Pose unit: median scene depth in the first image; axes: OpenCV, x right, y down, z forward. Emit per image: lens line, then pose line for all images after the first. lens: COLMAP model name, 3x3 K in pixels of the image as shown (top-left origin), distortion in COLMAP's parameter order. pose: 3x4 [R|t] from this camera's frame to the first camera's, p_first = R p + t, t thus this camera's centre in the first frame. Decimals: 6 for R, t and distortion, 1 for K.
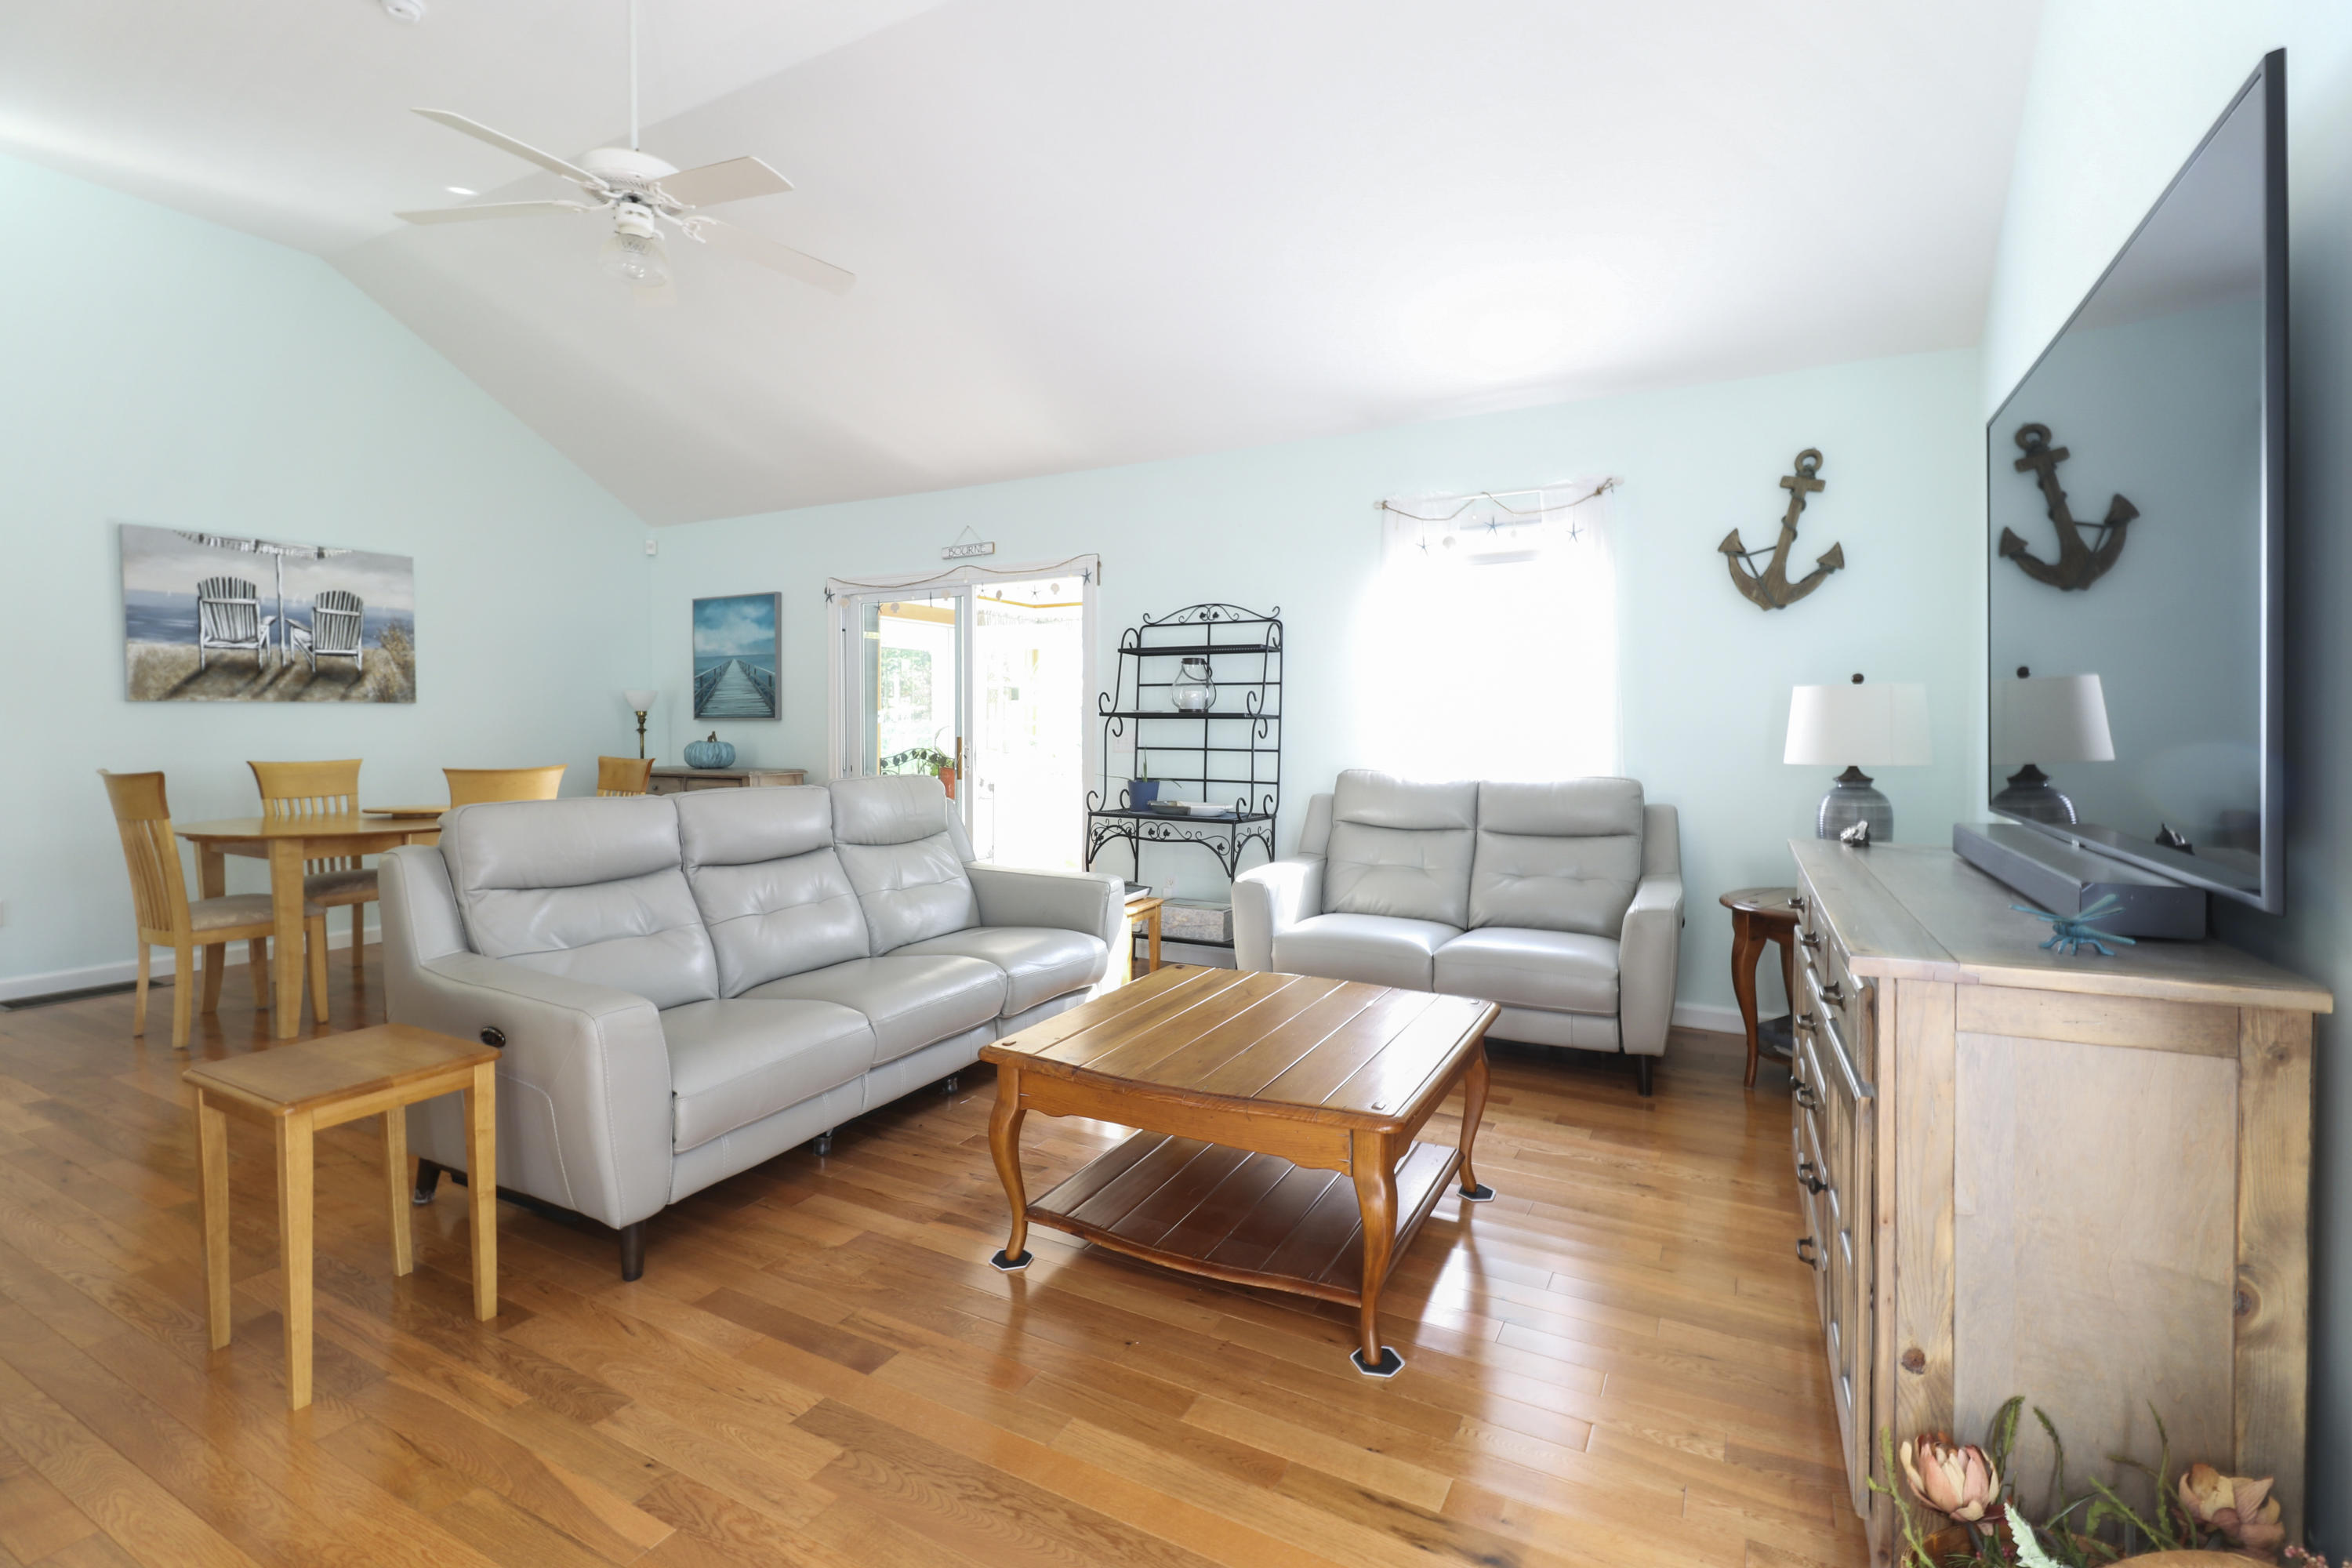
lens RADIAL K [[1081.8, 0, 1166.1], [0, 1081.8, 773.6], [0, 0, 1]] dist [0.019657, -0.011943]
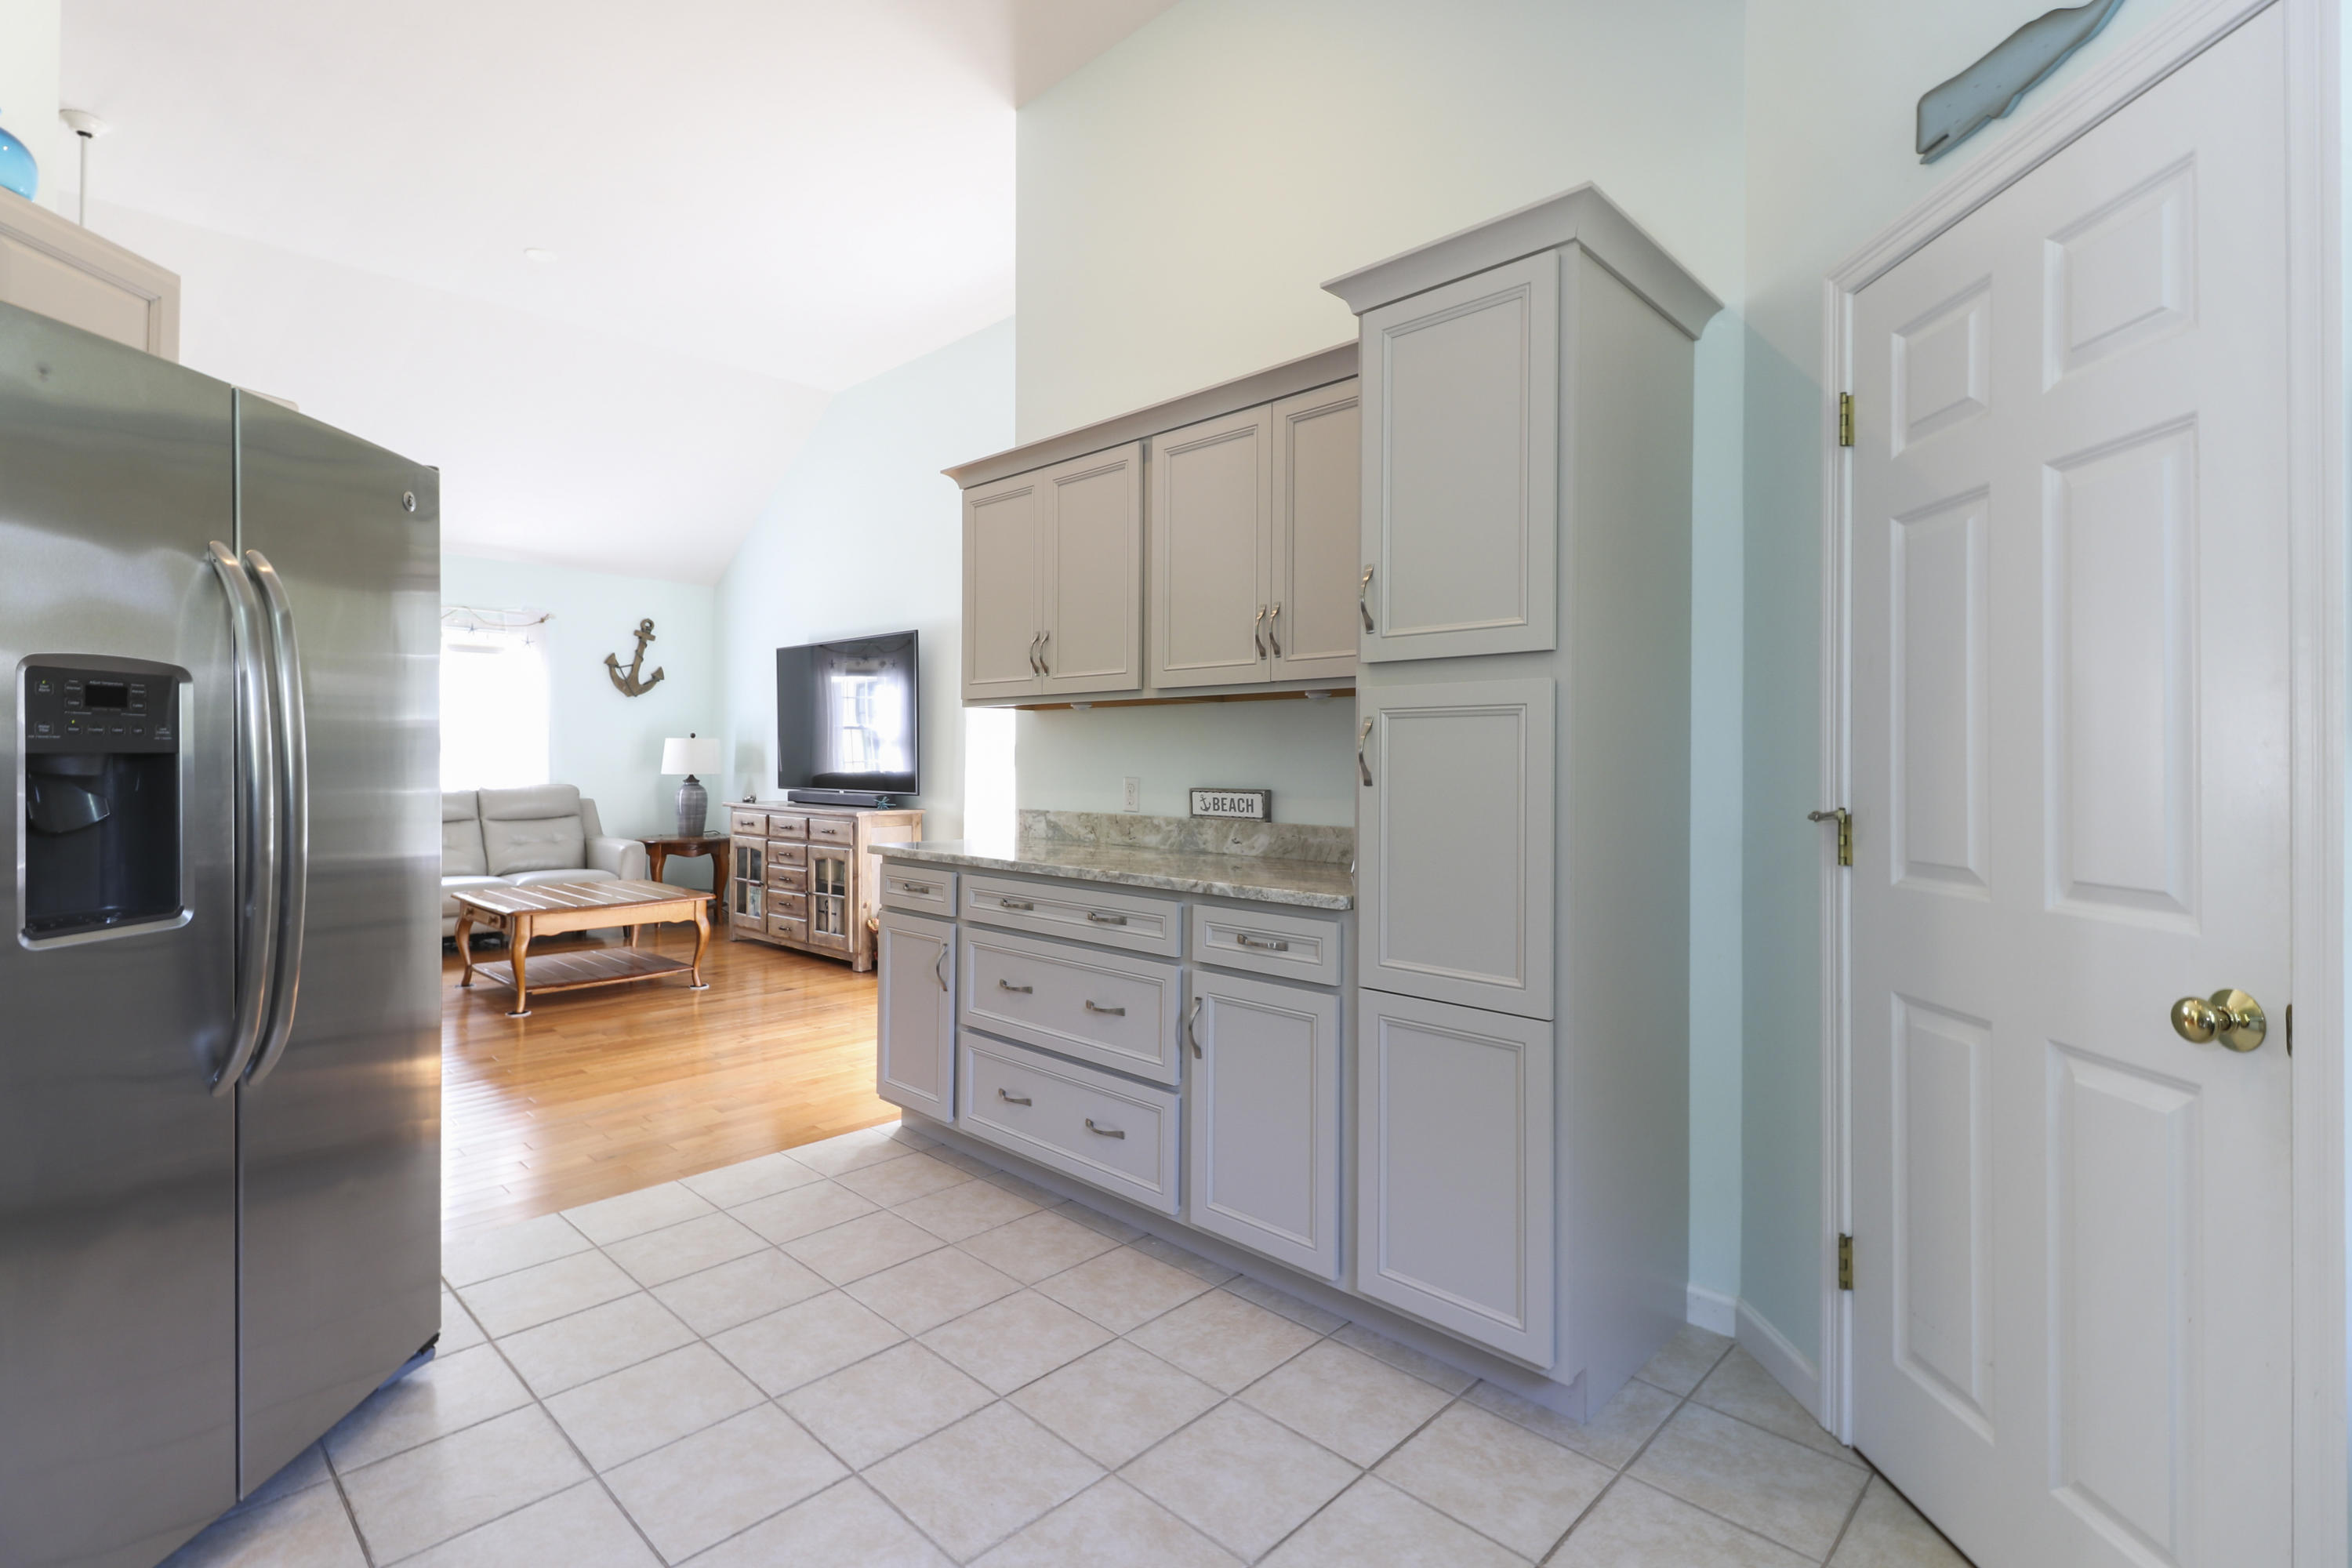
lens RADIAL K [[1081.8, 0, 1183.6], [0, 1081.8, 761.5], [0, 0, 1]] dist [0.019657, -0.011943]
pose [[0.264443, 0.002011, 0.964399, -1.063194], [0.034015, 0.999356, -0.011411, 0.021473], [-0.963801, 0.035822, 0.264204, -0.465361]]
